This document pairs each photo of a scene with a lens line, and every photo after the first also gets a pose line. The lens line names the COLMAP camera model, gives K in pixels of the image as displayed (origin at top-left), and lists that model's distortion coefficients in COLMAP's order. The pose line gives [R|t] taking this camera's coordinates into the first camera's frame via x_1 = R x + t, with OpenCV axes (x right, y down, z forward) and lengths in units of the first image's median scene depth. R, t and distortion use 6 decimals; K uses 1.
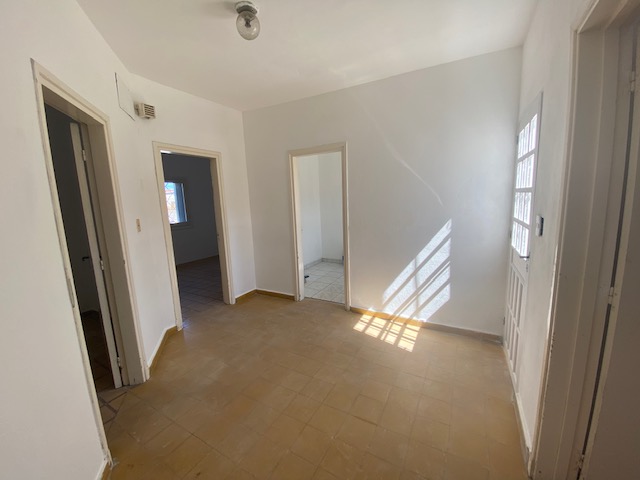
lens RADIAL K [[260.9, 0, 319.6], [0, 260.9, 238.1], [0, 0, 1]] dist [0.054931, -0.034061]
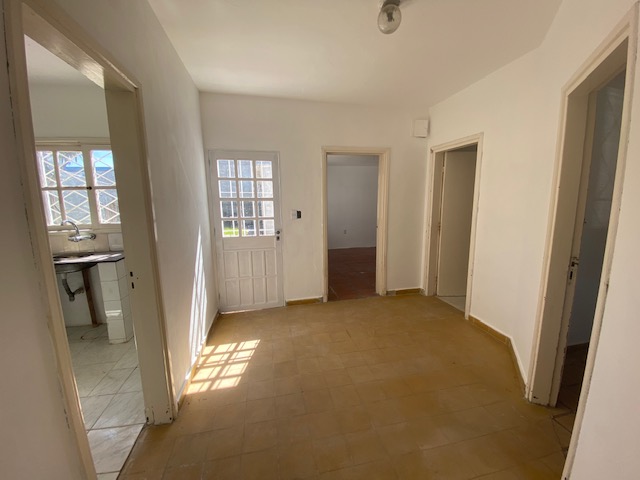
lens RADIAL K [[260.9, 0, 319.6], [0, 260.9, 238.1], [0, 0, 1]] dist [0.054931, -0.034061]
pose [[-0.656787, -0.072154, 0.750616, -0.548462], [0.150653, 0.962789, 0.224370, -0.169952], [-0.738874, 0.260446, -0.621477, 1.237132]]
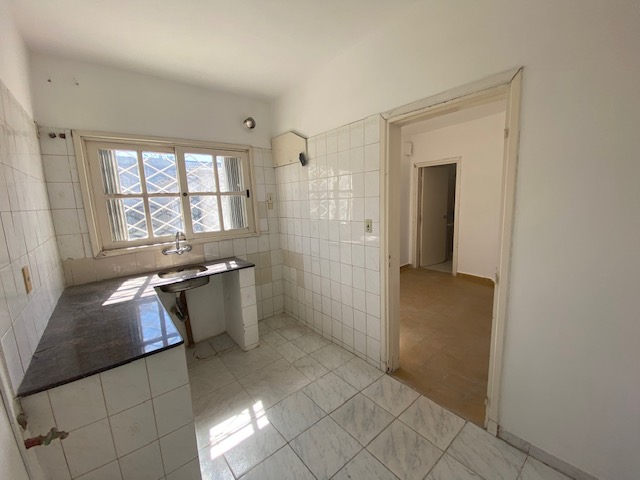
lens RADIAL K [[260.9, 0, 319.6], [0, 260.9, 238.1], [0, 0, 1]] dist [0.054931, -0.034061]
pose [[-0.935014, 0.012616, 0.354385, 0.053044], [0.119189, 0.952406, 0.280564, -0.318878], [-0.333979, 0.304570, -0.892017, 1.923654]]
